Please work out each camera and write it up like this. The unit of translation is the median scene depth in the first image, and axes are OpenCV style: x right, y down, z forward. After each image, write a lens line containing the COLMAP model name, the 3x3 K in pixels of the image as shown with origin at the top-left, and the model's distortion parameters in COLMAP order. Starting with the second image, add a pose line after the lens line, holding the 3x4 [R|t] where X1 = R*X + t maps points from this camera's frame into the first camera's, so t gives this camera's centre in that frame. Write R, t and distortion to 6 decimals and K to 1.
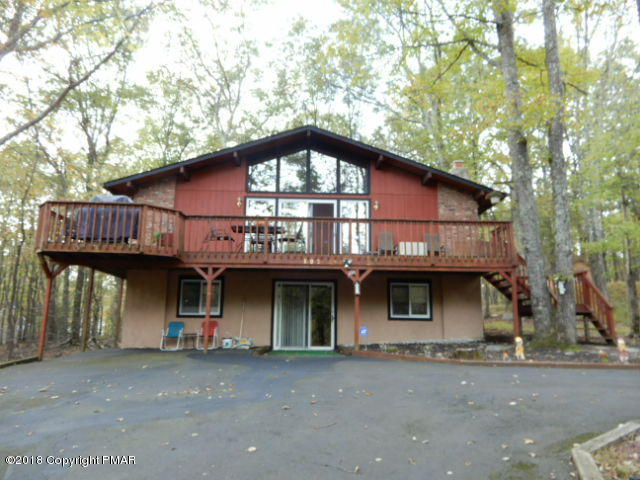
lens RADIAL K [[455.2, 0, 320.0], [0, 455.2, 240.0], [0, 0, 1]] dist [0.004528, 0.002573]
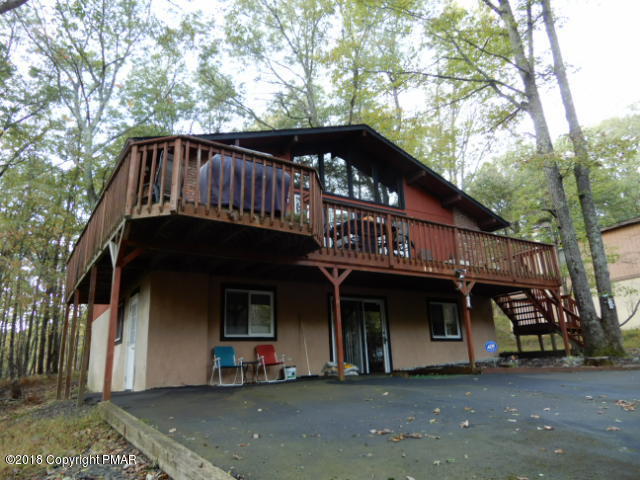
lens RADIAL K [[450.6, 0, 320.0], [0, 450.6, 240.0], [0, 0, 1]] dist [-0.007305, -0.001198]
pose [[0.861834, 0.096796, 0.497868, -0.546801], [-0.047132, 0.992657, -0.111405, 0.083705], [-0.504996, 0.072547, 0.860068, 0.299853]]
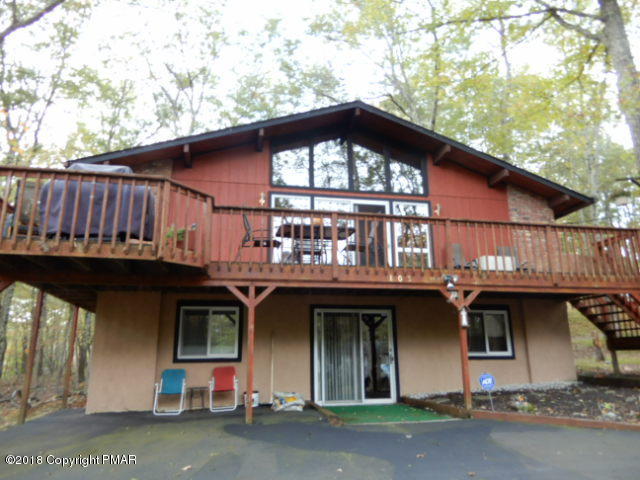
lens RADIAL K [[455.2, 0, 320.0], [0, 455.2, 240.0], [0, 0, 1]] dist [0.004528, 0.002573]
pose [[0.986649, 0.020635, 0.161548, -0.212581], [-0.010332, 0.997873, -0.064358, 0.029560], [-0.162533, 0.061830, 0.984764, 0.287460]]
